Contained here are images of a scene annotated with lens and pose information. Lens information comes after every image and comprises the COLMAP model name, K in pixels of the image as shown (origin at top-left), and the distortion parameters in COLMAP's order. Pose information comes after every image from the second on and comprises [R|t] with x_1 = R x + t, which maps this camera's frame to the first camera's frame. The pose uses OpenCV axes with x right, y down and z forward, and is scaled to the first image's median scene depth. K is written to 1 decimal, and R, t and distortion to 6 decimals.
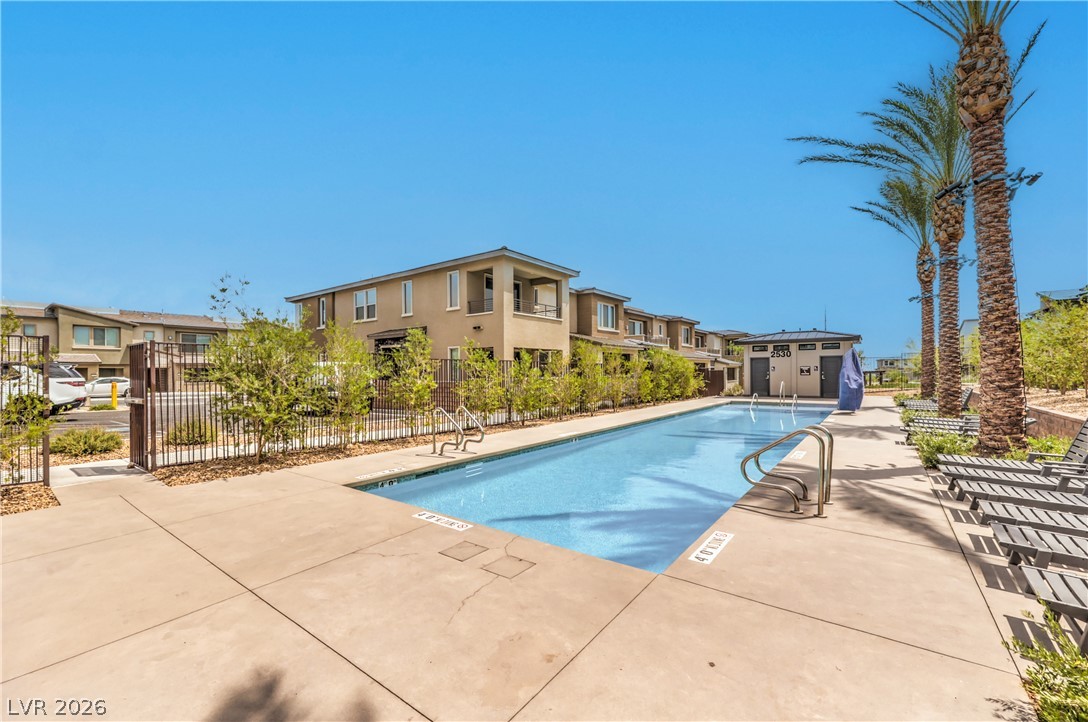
lens RADIAL K [[439.6, 0, 544.7], [0, 439.6, 373.8], [0, 0, 1]] dist [-0.000473, -0.000052]
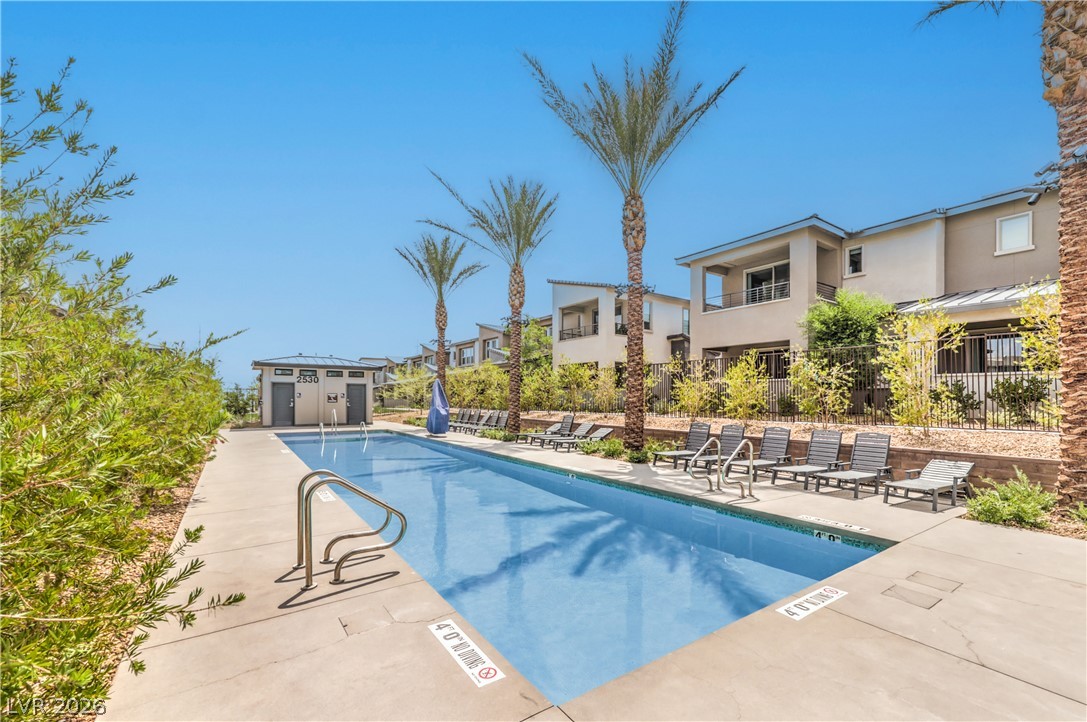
lens RADIAL K [[451.5, 0, 543.9], [0, 451.5, 400.4], [0, 0, 1]] dist [-0.000780, -0.000176]
pose [[0.321083, 0.002428, 0.947048, -0.215698], [-0.001982, 0.999996, -0.001892, -0.000363], [-0.947049, -0.001269, 0.321087, 0.232593]]
